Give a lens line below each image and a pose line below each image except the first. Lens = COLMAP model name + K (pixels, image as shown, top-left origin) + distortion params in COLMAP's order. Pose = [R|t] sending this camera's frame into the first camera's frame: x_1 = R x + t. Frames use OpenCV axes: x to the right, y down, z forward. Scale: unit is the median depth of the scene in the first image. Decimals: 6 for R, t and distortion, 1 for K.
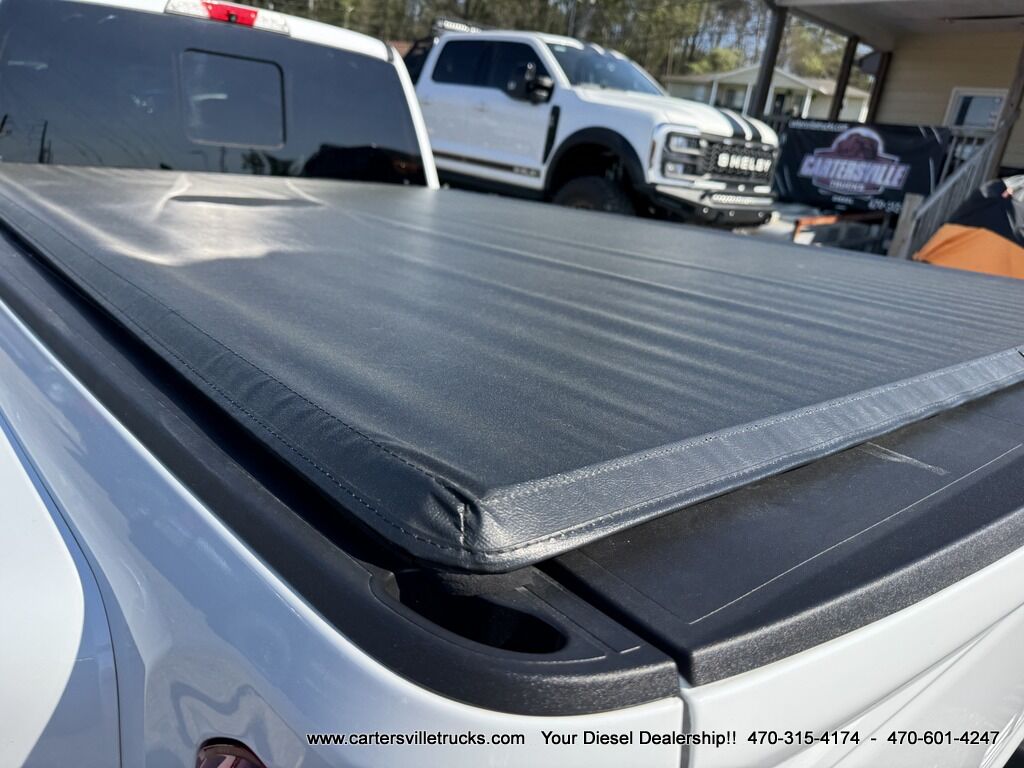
lens RADIAL K [[748.0, 0, 513.2], [0, 748.0, 398.5], [0, 0, 1]] dist [-0.011451, -0.004398]
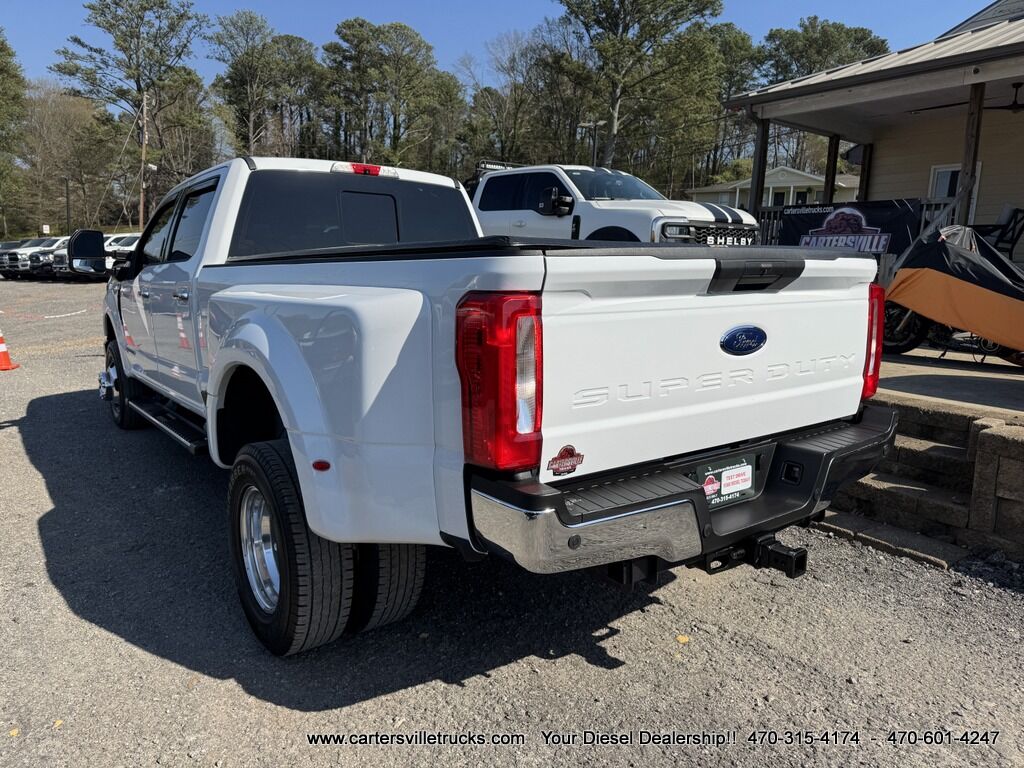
lens RADIAL K [[721.5, 0, 512.3], [0, 721.5, 378.7], [0, 0, 1]] dist [0.058359, -0.077942]
pose [[0.993256, -0.090215, -0.072827, 0.012320], [0.076139, 0.981245, -0.177092, 0.097393], [0.087437, 0.170353, 0.981496, -0.188804]]
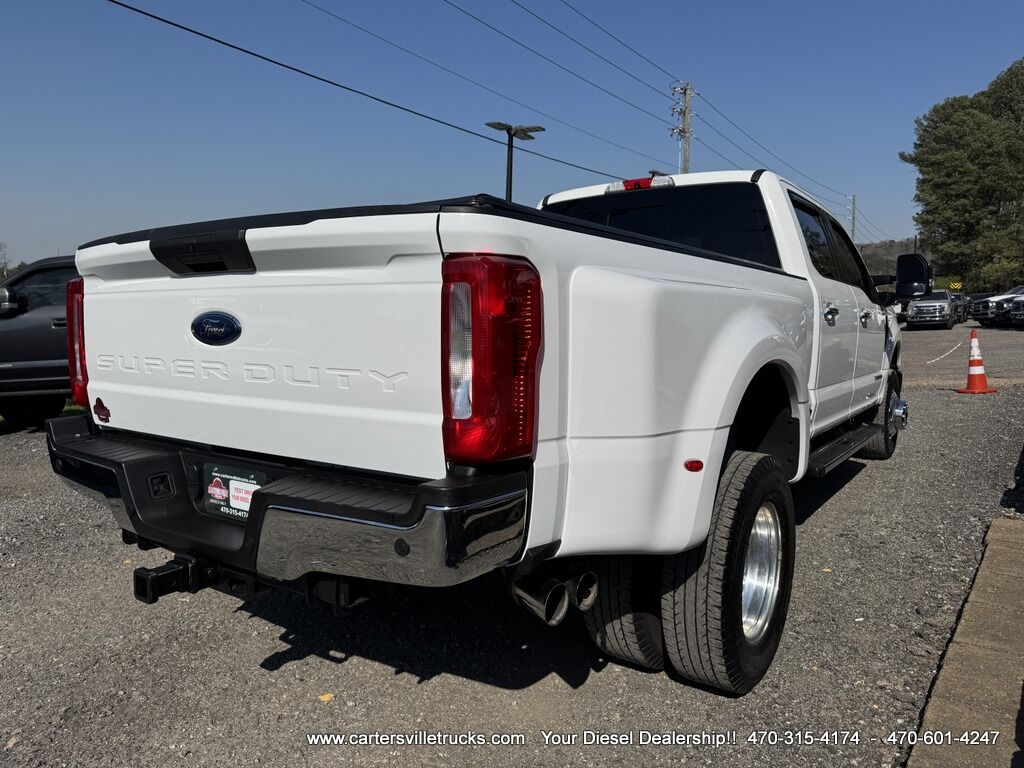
lens RADIAL K [[726.3, 0, 512.0], [0, 726.3, 384.0], [0, 0, 1]] dist [-0.001683, -0.024441]
pose [[0.249205, -0.016788, -0.968305, 0.392275], [-0.280830, 0.955637, -0.088843, 0.044943], [0.926839, 0.294070, 0.233435, 0.179619]]
